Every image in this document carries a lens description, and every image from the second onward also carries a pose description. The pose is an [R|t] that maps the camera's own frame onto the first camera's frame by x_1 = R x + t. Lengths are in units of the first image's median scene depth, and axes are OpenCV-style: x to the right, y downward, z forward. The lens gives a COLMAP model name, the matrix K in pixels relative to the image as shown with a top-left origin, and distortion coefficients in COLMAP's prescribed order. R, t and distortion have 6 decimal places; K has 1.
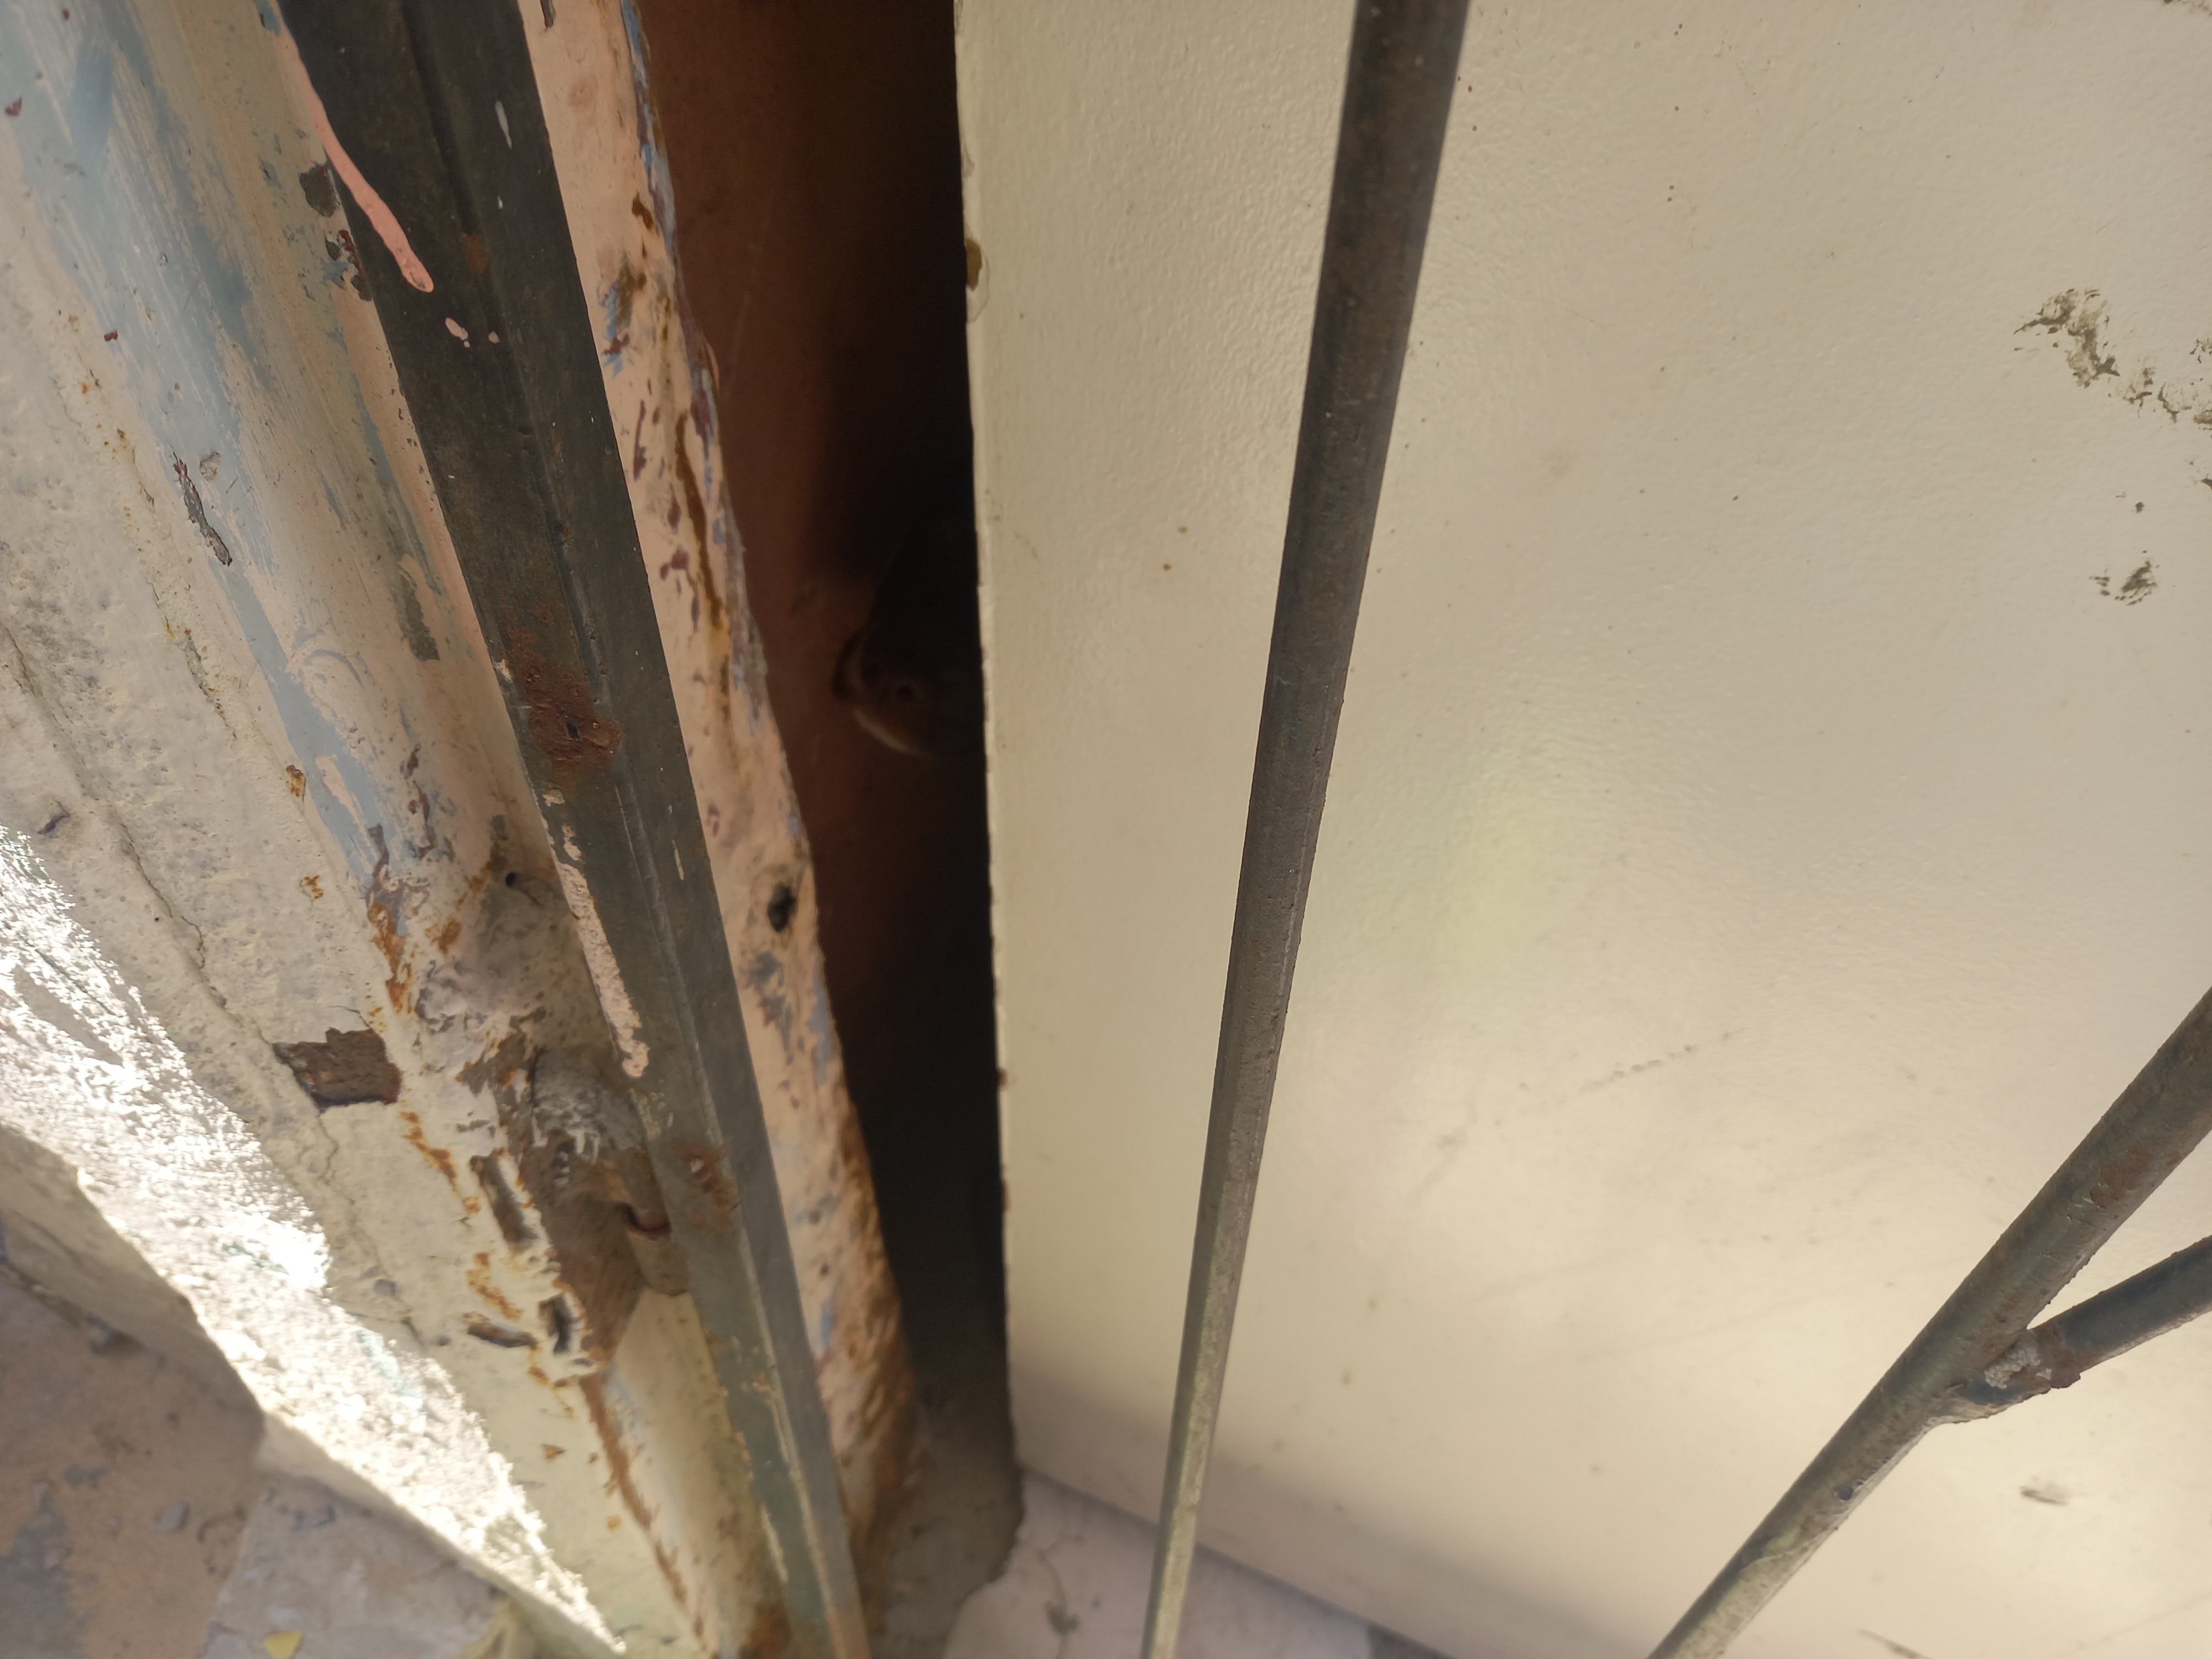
lens RADIAL K [[1620.3, 0, 1105.9], [0, 1620.3, 775.2], [0, 0, 1]] dist [0.040026, -0.066262]
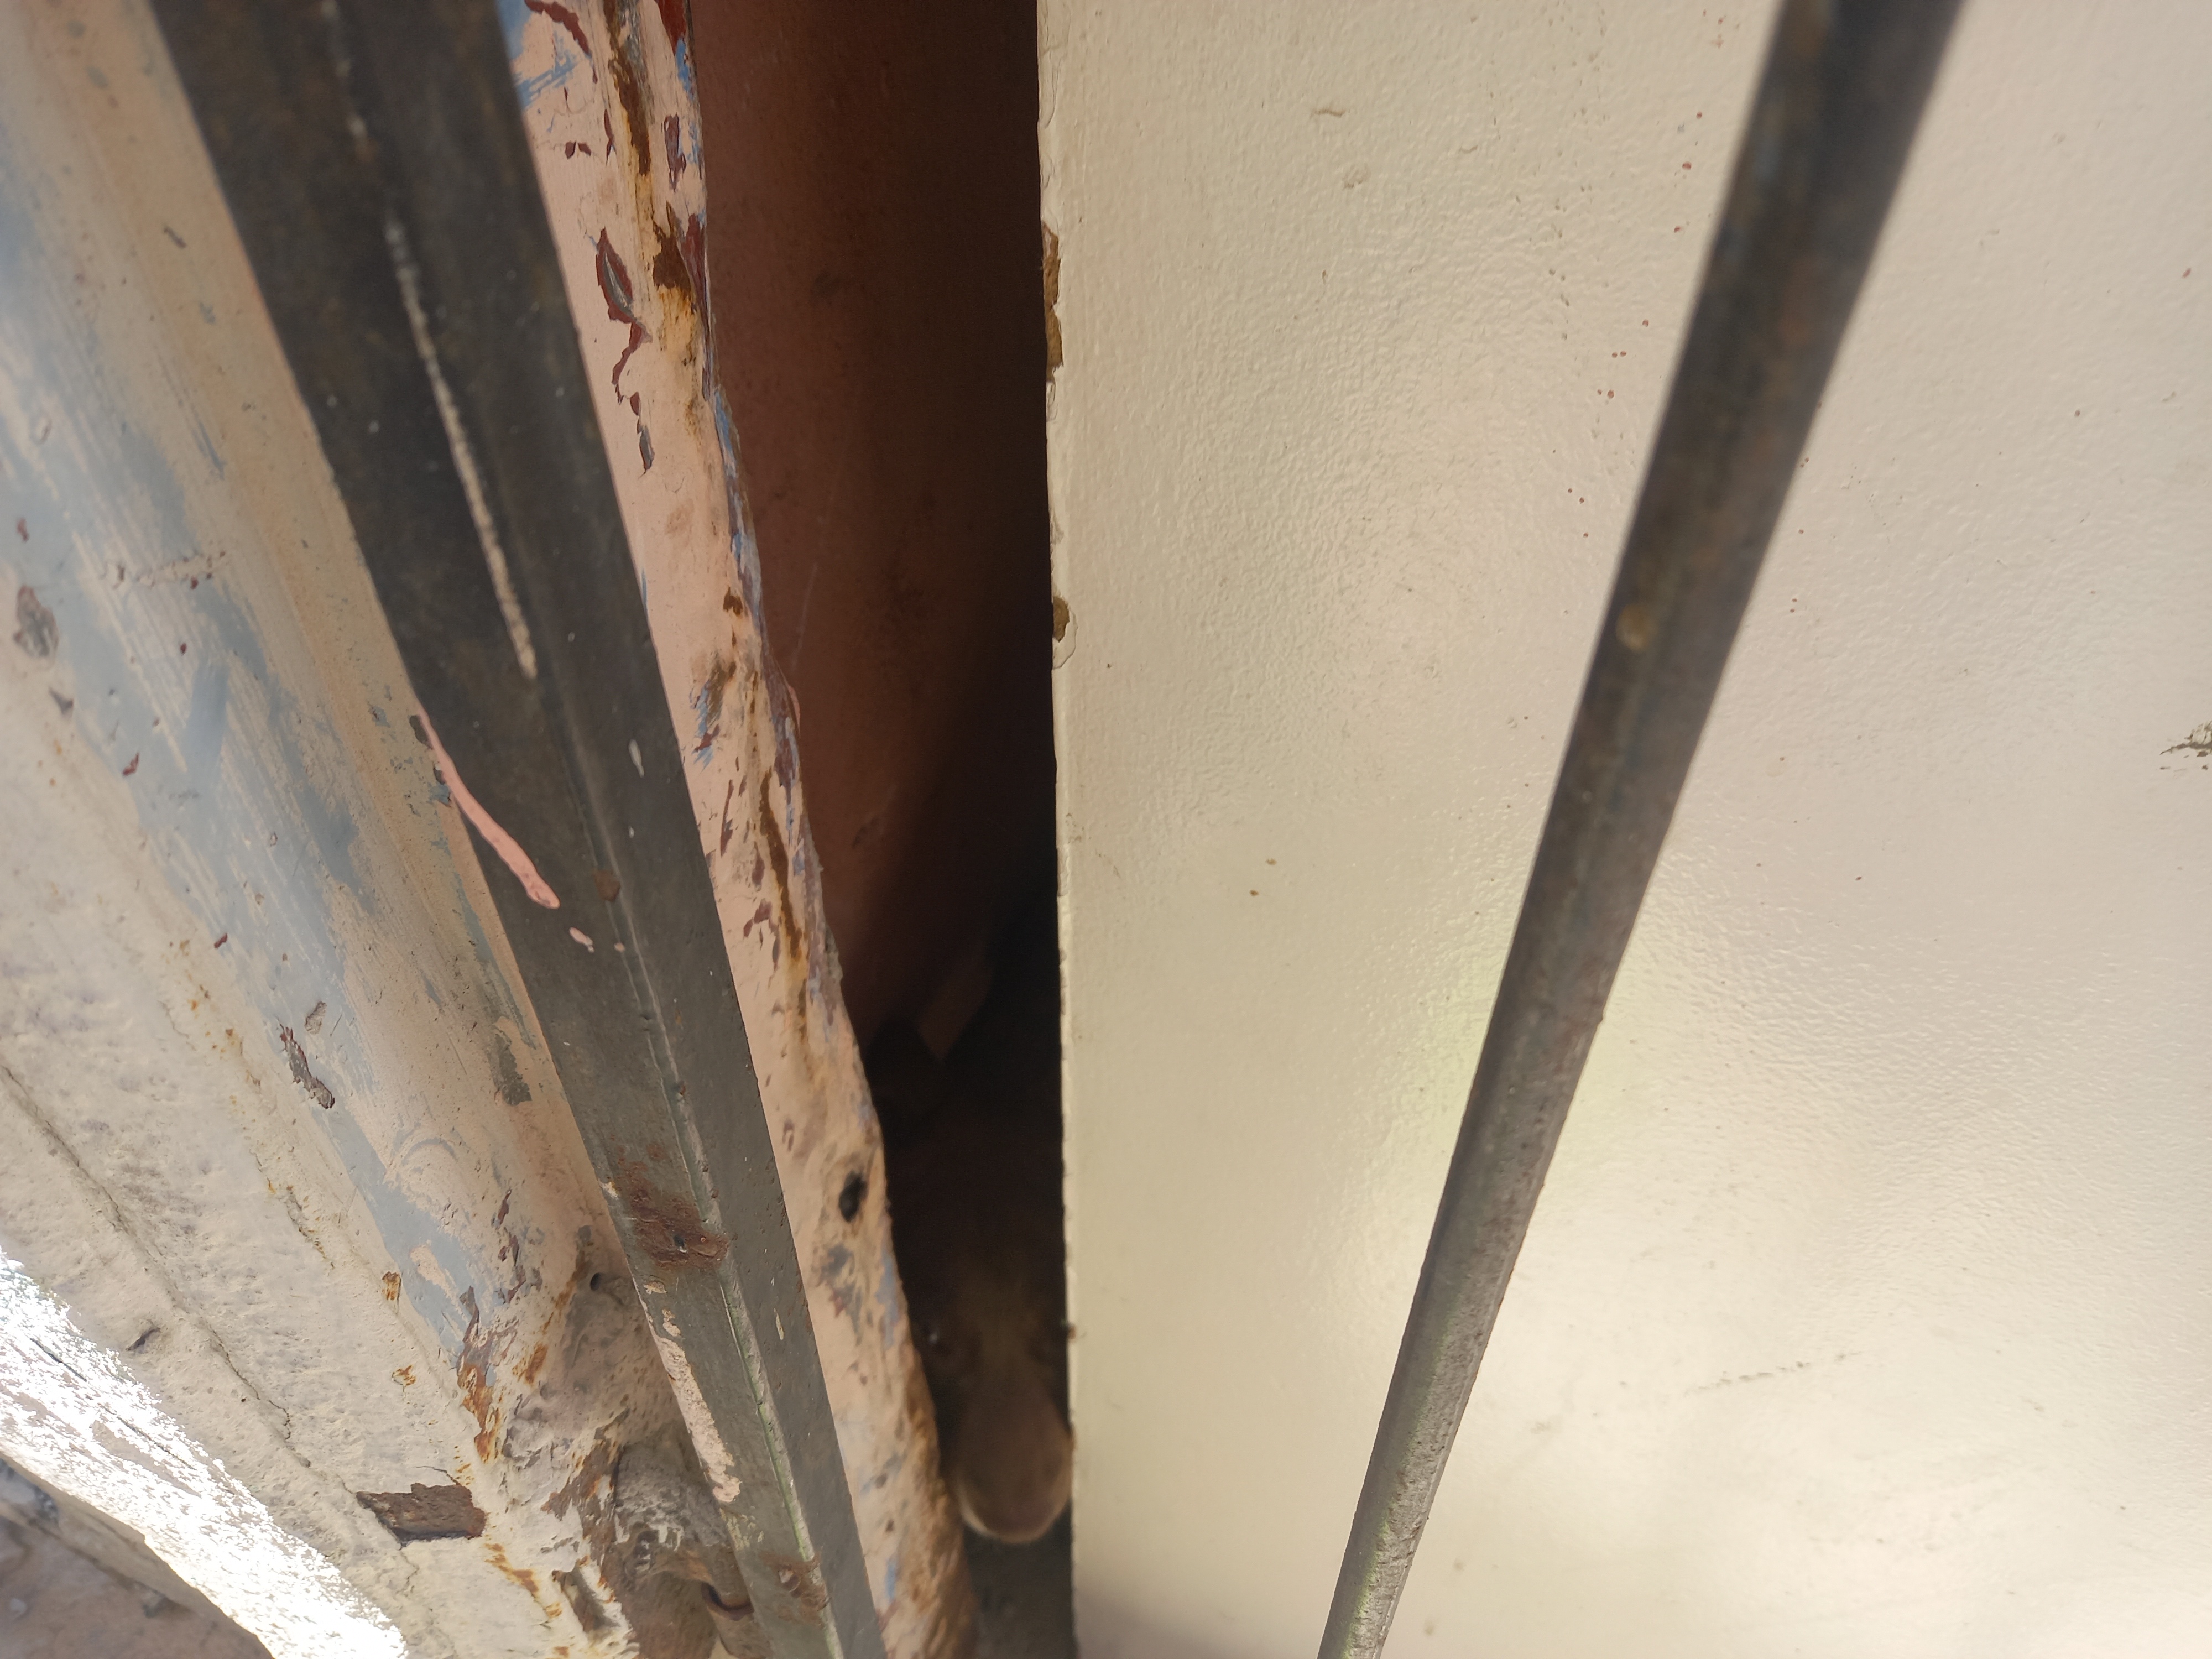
lens RADIAL K [[1606.5, 0, 1107.6], [0, 1606.5, 728.4], [0, 0, 1]] dist [0.033583, -0.056845]
pose [[0.999850, -0.013521, -0.010854, -0.046325], [0.012969, 0.998694, -0.049419, -0.215179], [0.011508, 0.049271, 0.998719, 0.027665]]
